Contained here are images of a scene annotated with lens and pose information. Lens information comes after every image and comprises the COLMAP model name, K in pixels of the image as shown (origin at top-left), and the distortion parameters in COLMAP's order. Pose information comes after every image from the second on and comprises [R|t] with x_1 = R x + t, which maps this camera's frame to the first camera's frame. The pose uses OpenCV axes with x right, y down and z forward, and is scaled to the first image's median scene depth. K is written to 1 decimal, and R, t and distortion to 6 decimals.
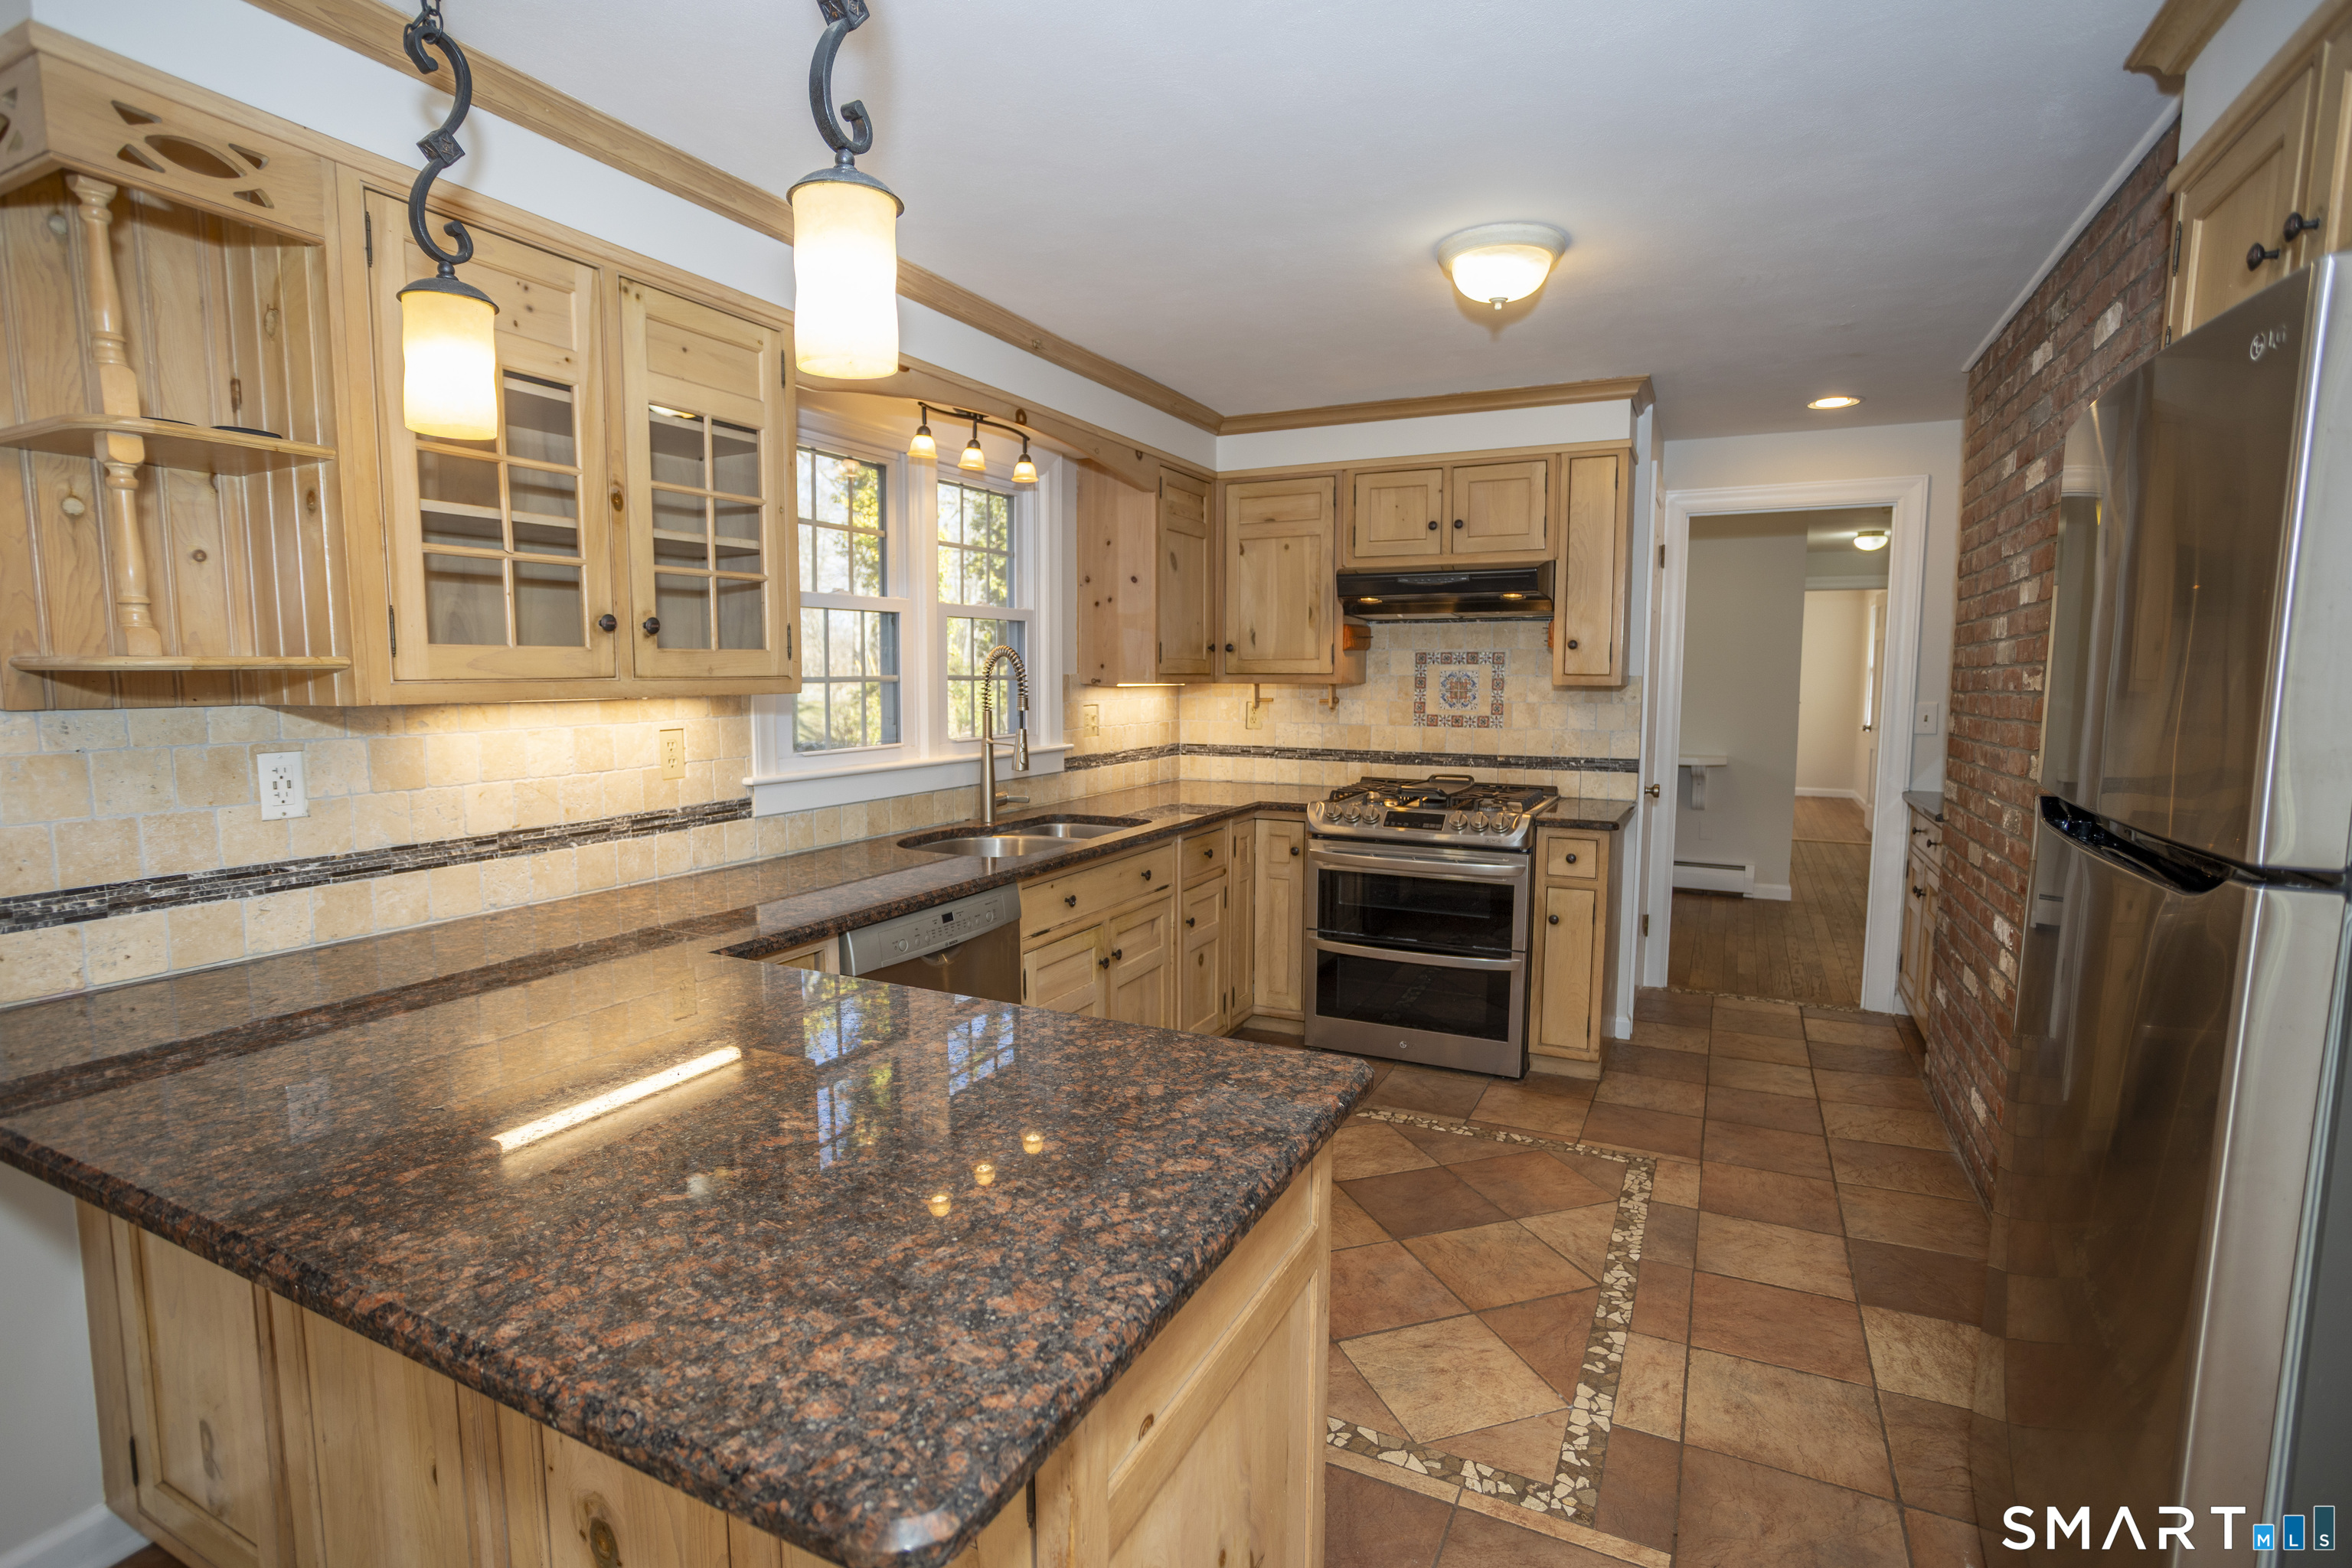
lens RADIAL K [[1133.6, 0, 1164.7], [0, 1133.6, 788.1], [0, 0, 1]] dist [-0.059751, 0.027415]
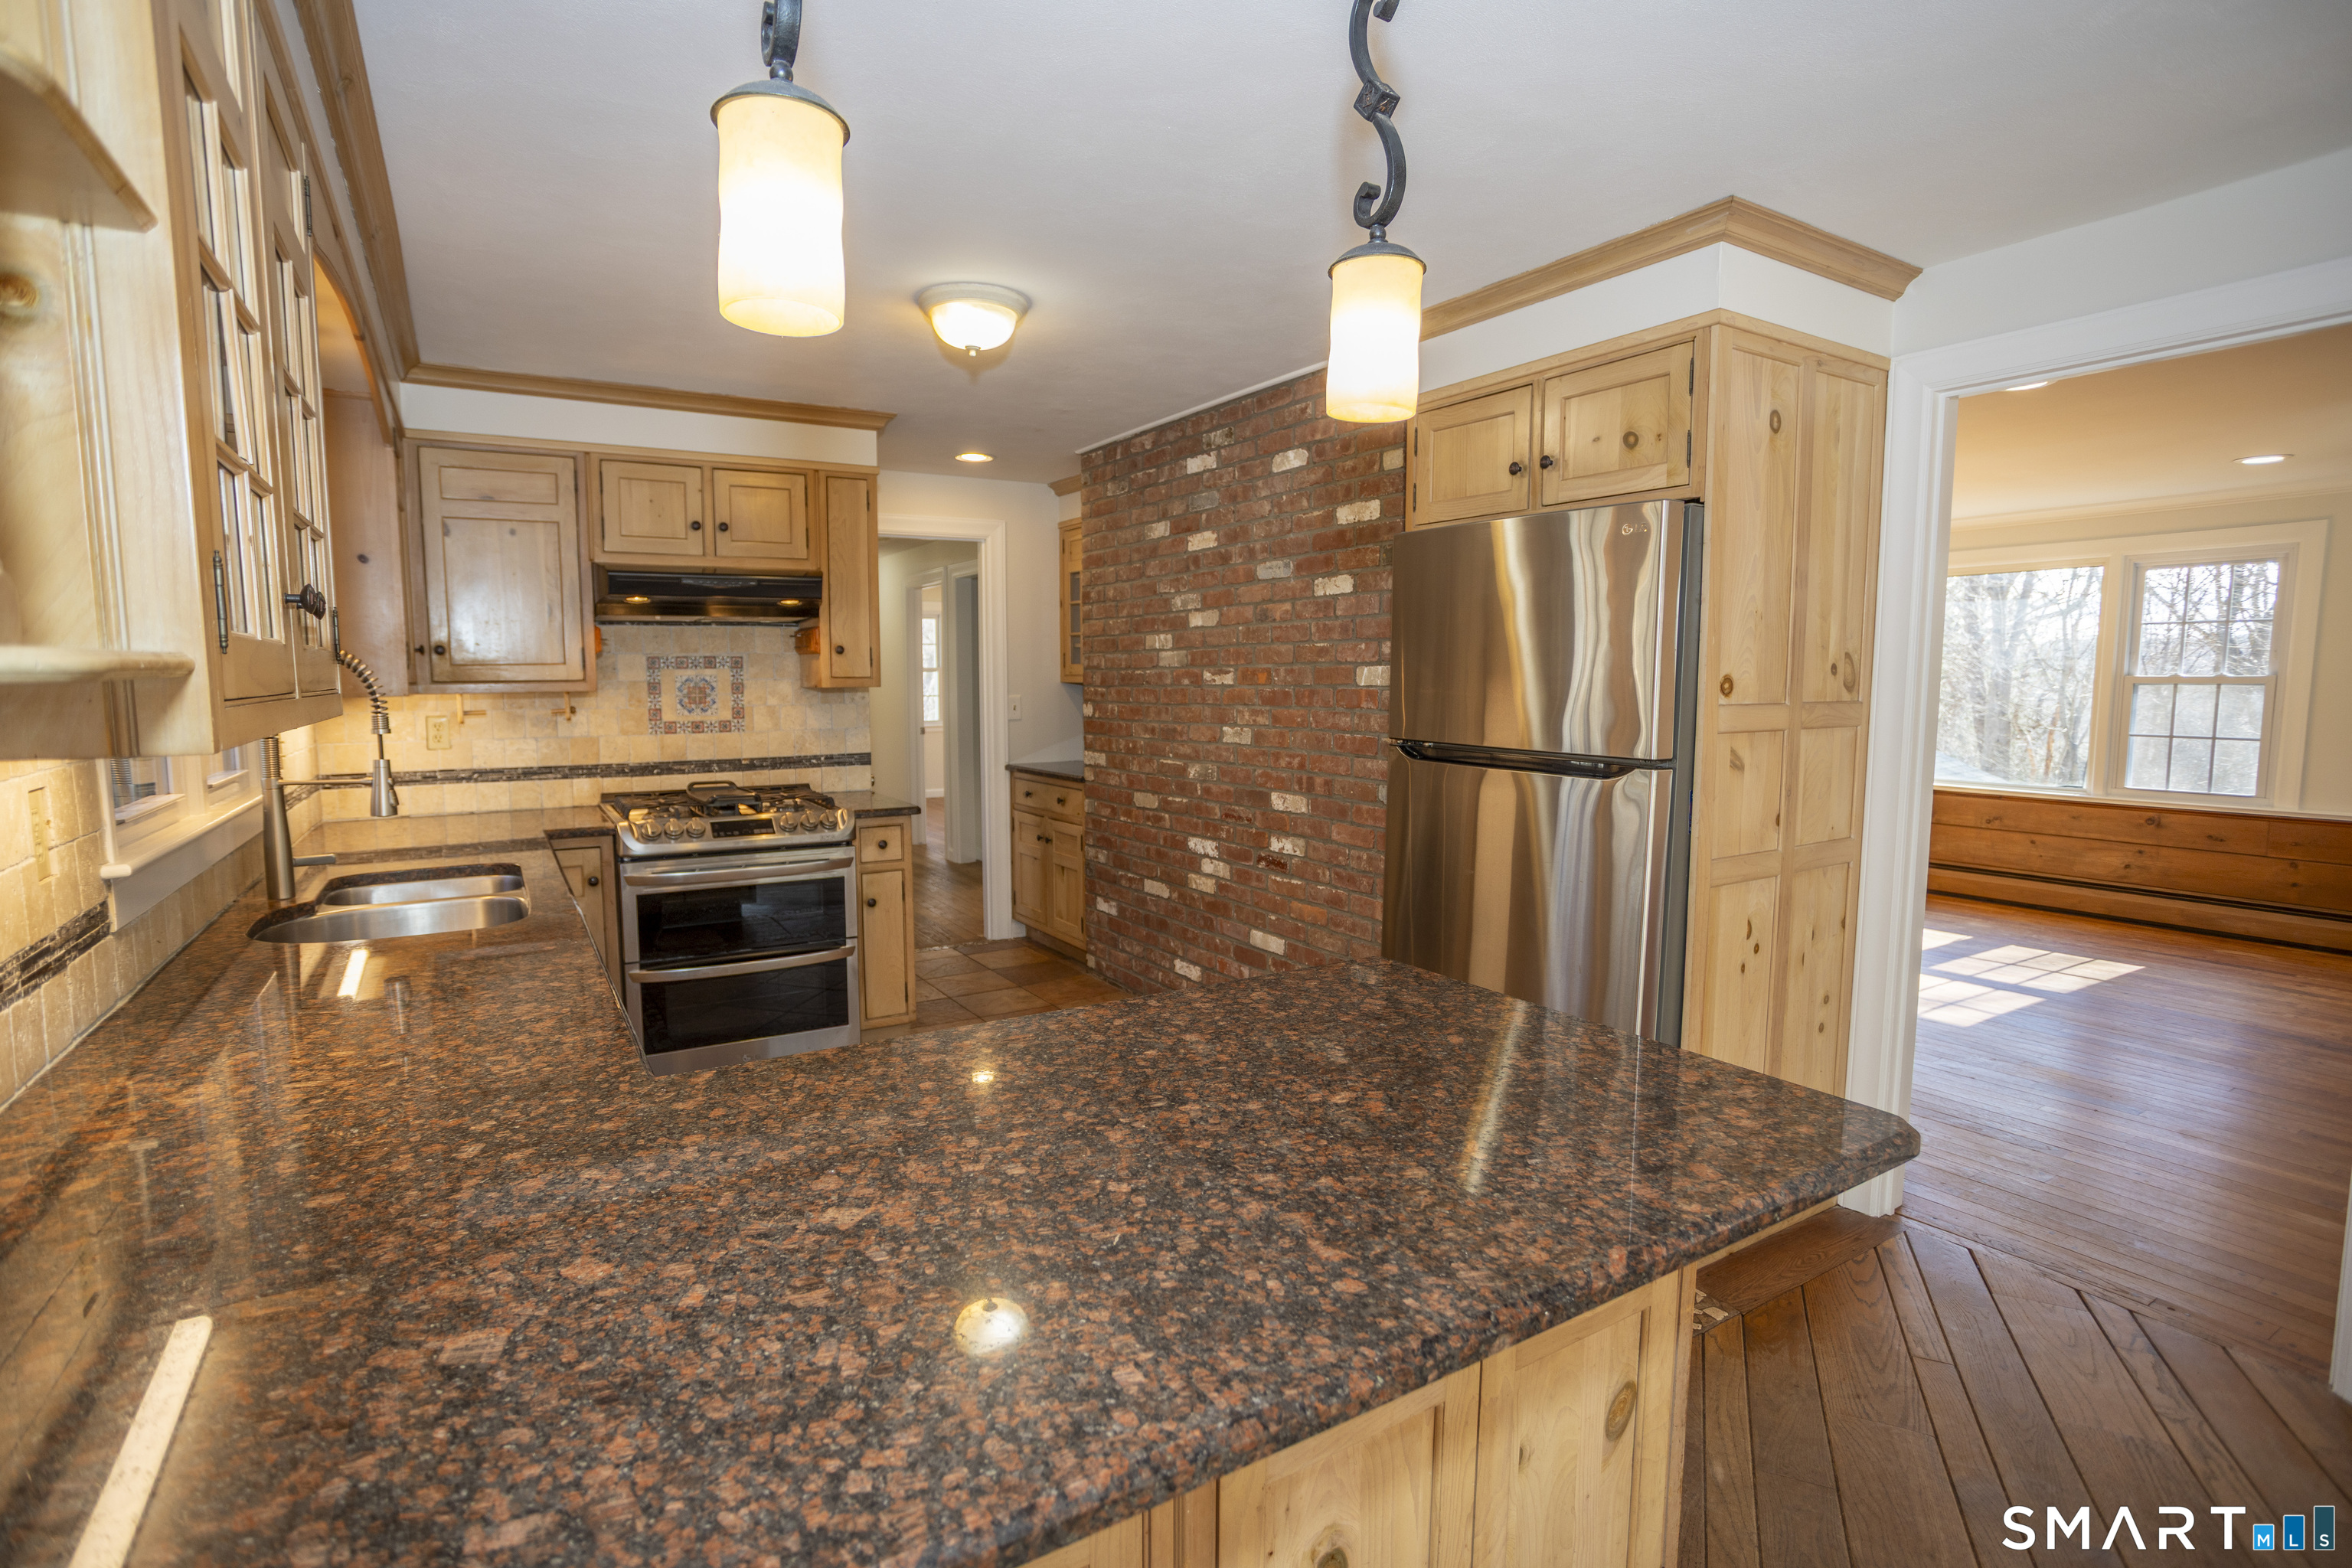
lens RADIAL K [[1133.6, 0, 1158.2], [0, 1133.6, 789.4], [0, 0, 1]] dist [-0.059751, 0.027415]
pose [[0.530448, -0.089371, 0.842993, -0.402773], [0.089972, 0.994746, 0.048845, -0.019727], [-0.842929, 0.049936, 0.535702, 0.168931]]
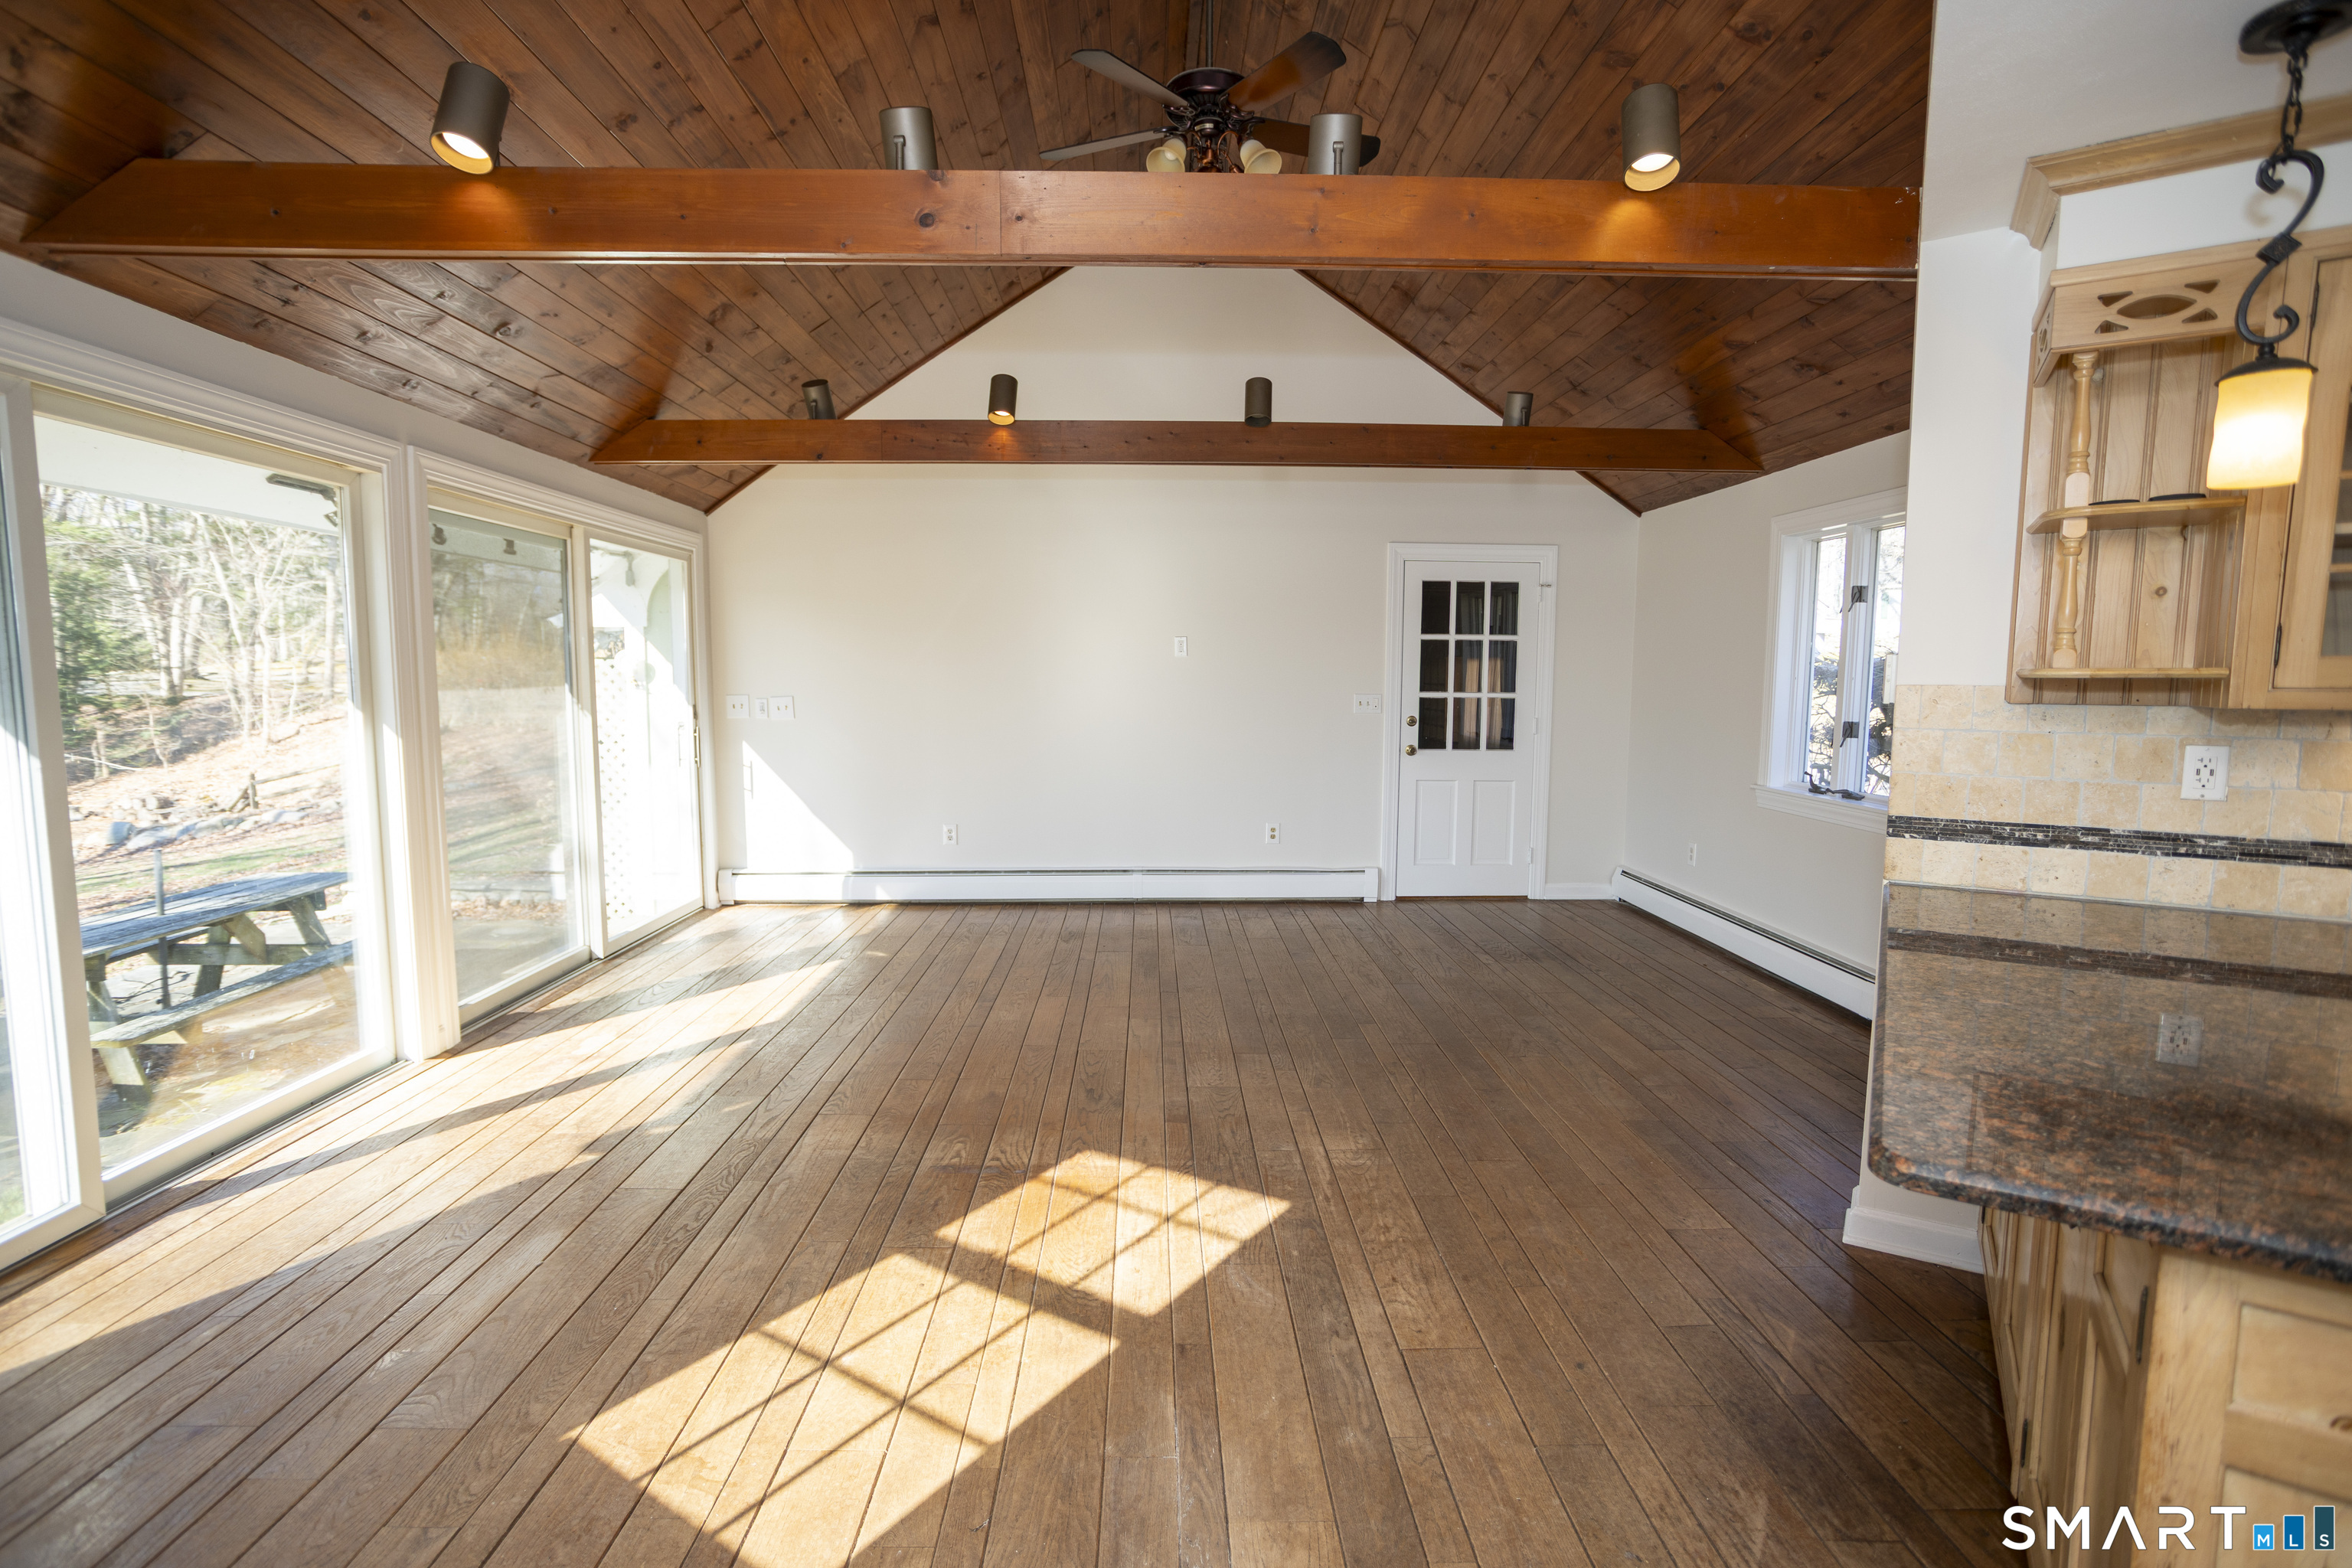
lens RADIAL K [[1133.6, 0, 1171.9], [0, 1133.6, 785.1], [0, 0, 1]] dist [-0.059751, 0.027415]
pose [[-0.103740, 0.095619, -0.989998, 0.518047], [-0.107826, 0.988420, 0.106765, 0.004299], [0.988742, 0.117823, -0.092229, -0.020740]]
